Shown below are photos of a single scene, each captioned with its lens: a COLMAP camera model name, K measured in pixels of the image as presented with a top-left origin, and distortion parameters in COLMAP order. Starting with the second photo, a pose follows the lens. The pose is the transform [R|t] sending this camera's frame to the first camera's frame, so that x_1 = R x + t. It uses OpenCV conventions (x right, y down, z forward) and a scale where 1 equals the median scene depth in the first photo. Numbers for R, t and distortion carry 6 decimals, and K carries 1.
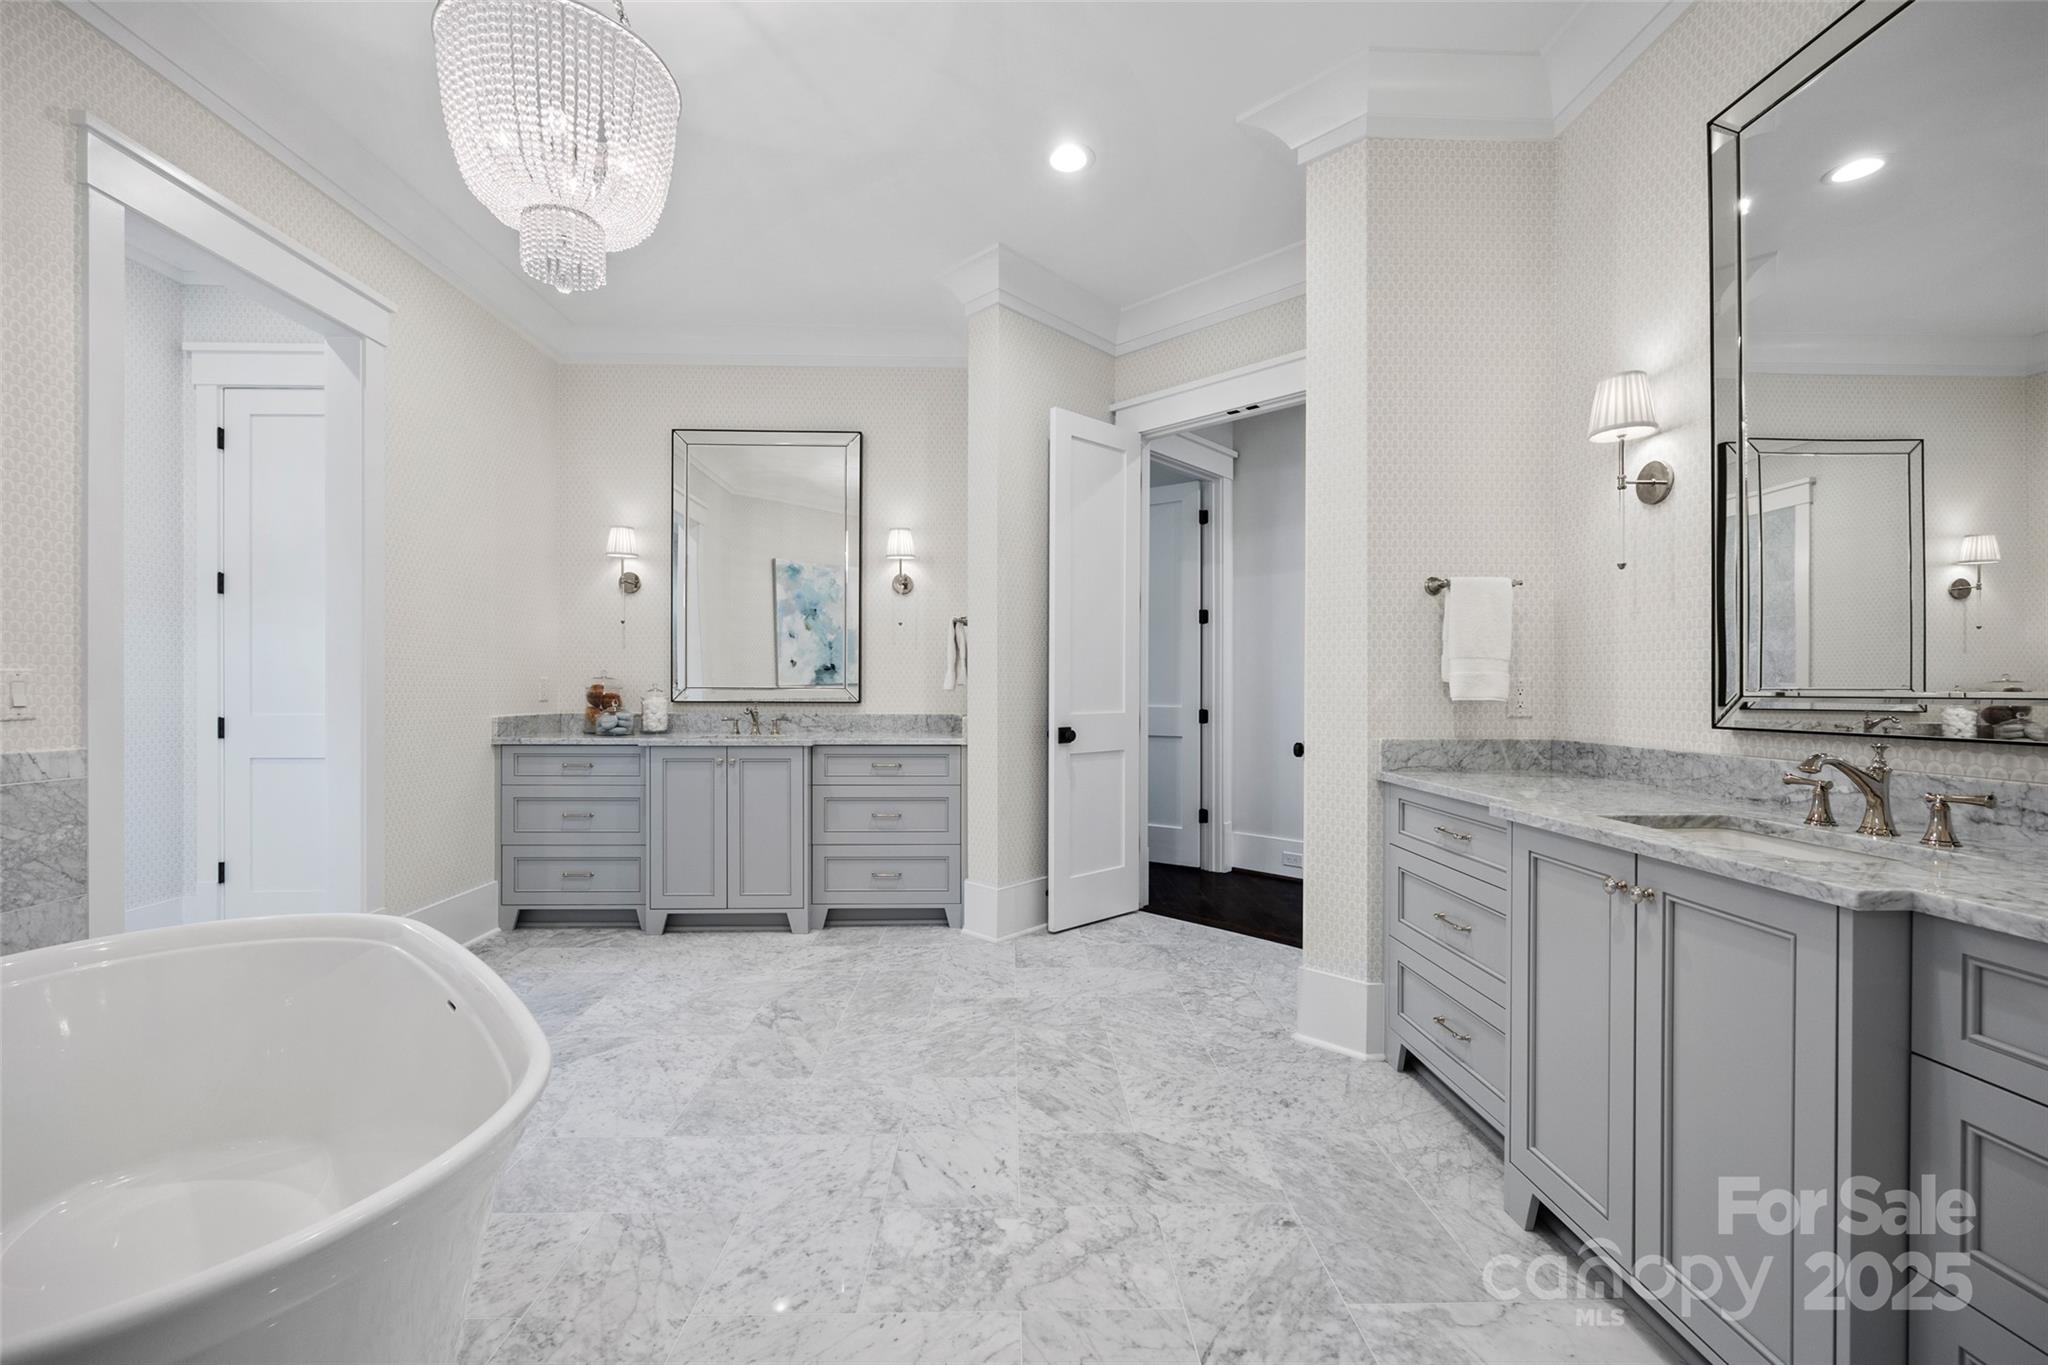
lens RADIAL K [[842.3, 0, 1026.8], [0, 842.3, 690.3], [0, 0, 1]] dist [0.000932, 0.000440]
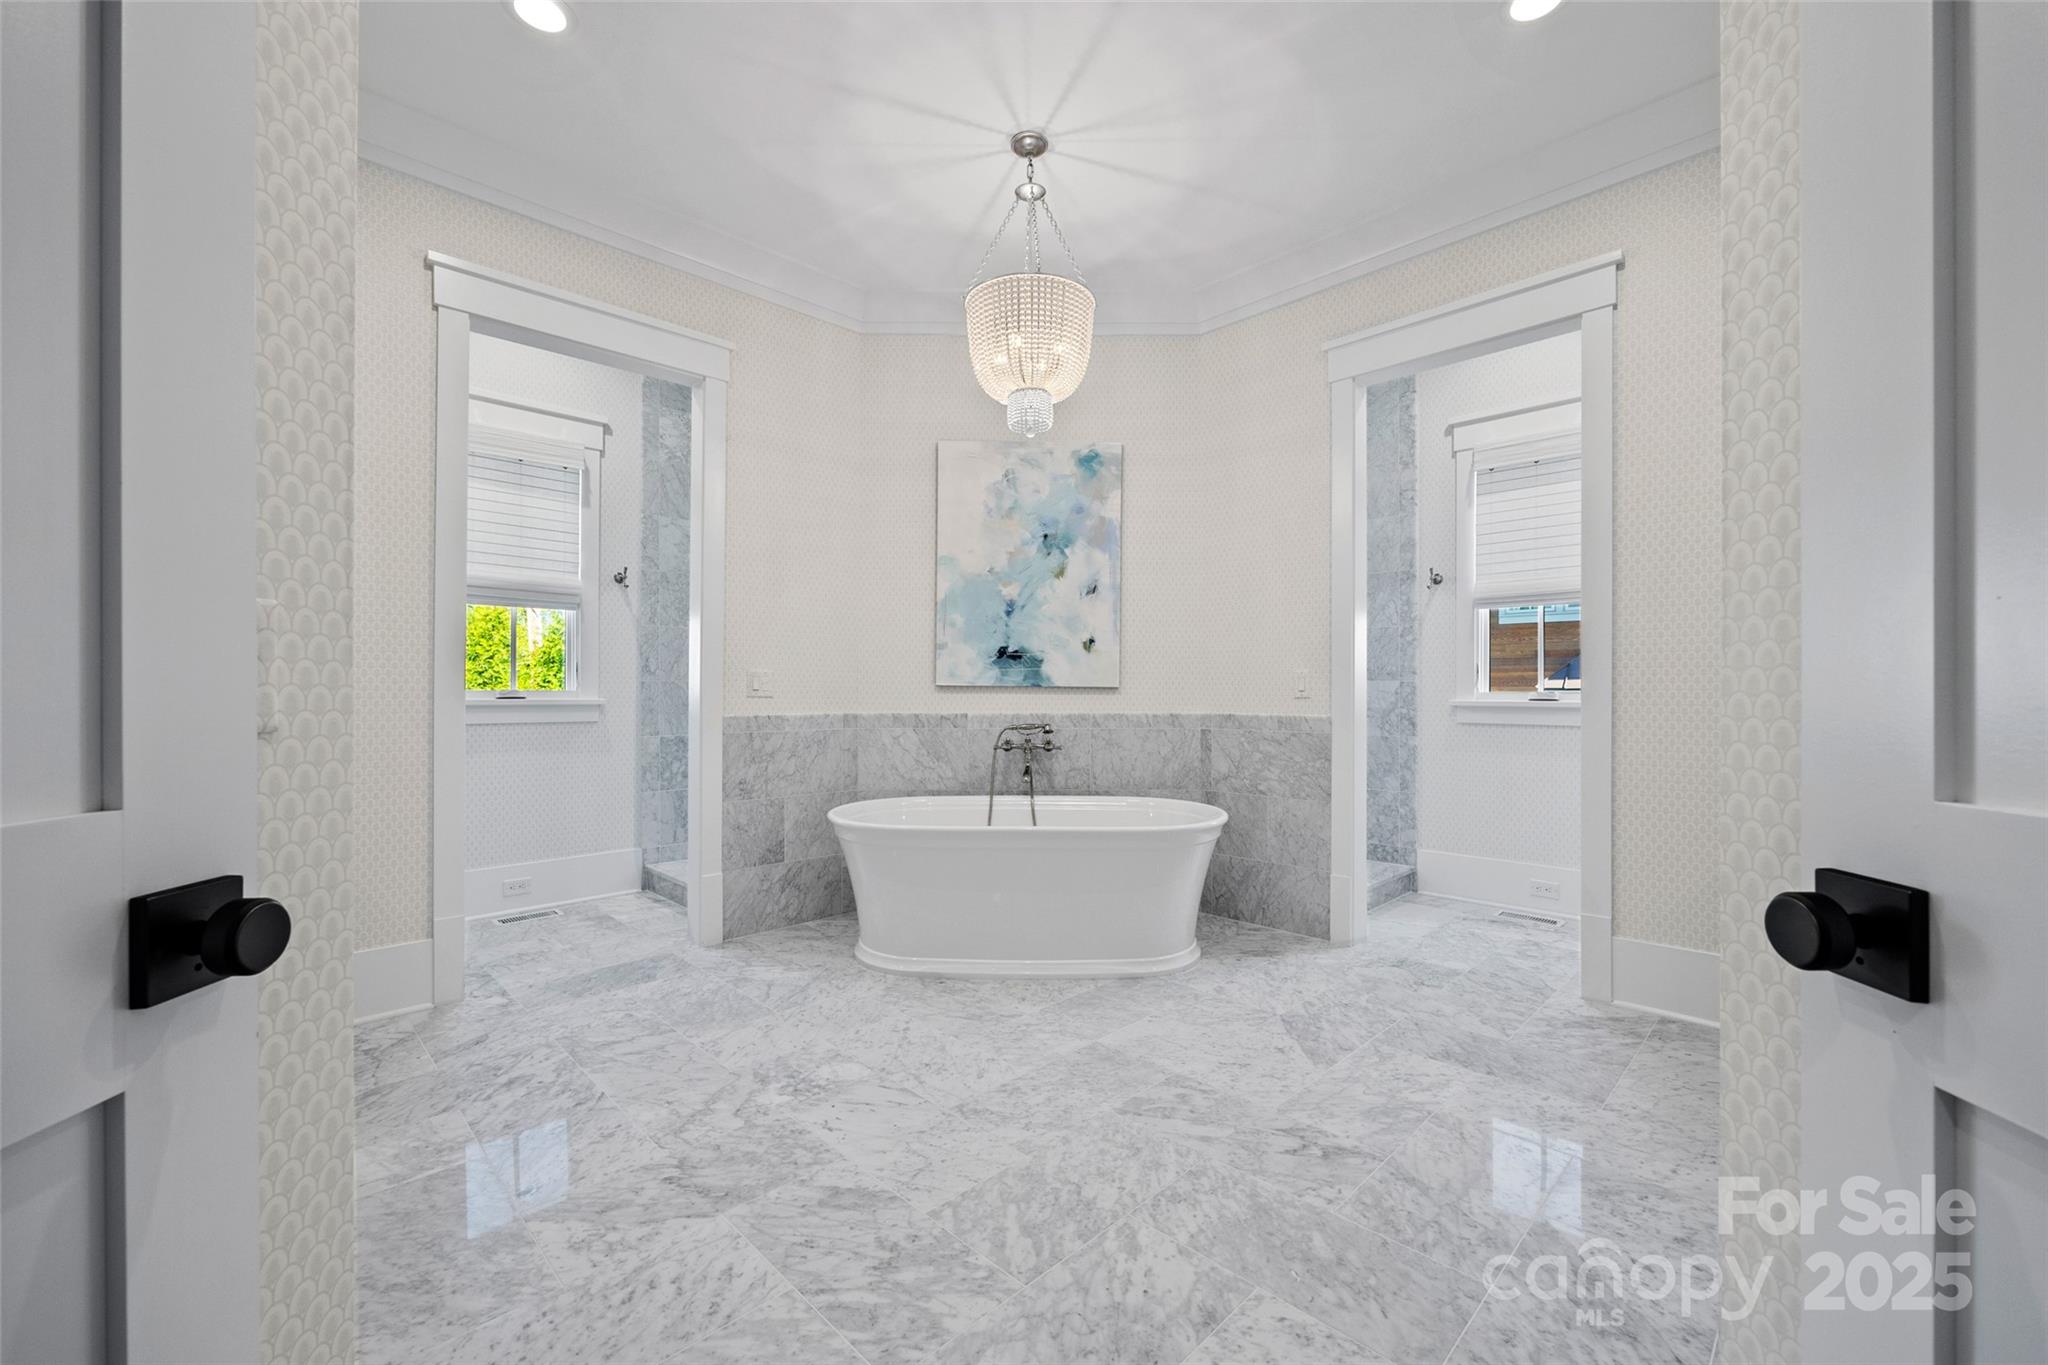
lens RADIAL K [[842.3, 0, 1035.2], [0, 842.3, 686.9], [0, 0, 1]] dist [0.000932, 0.000440]
pose [[-0.733531, -0.005052, -0.679638, 0.469816], [-0.002493, 0.999986, -0.004743, 0.019276], [0.679652, -0.001784, -0.733533, 1.838616]]
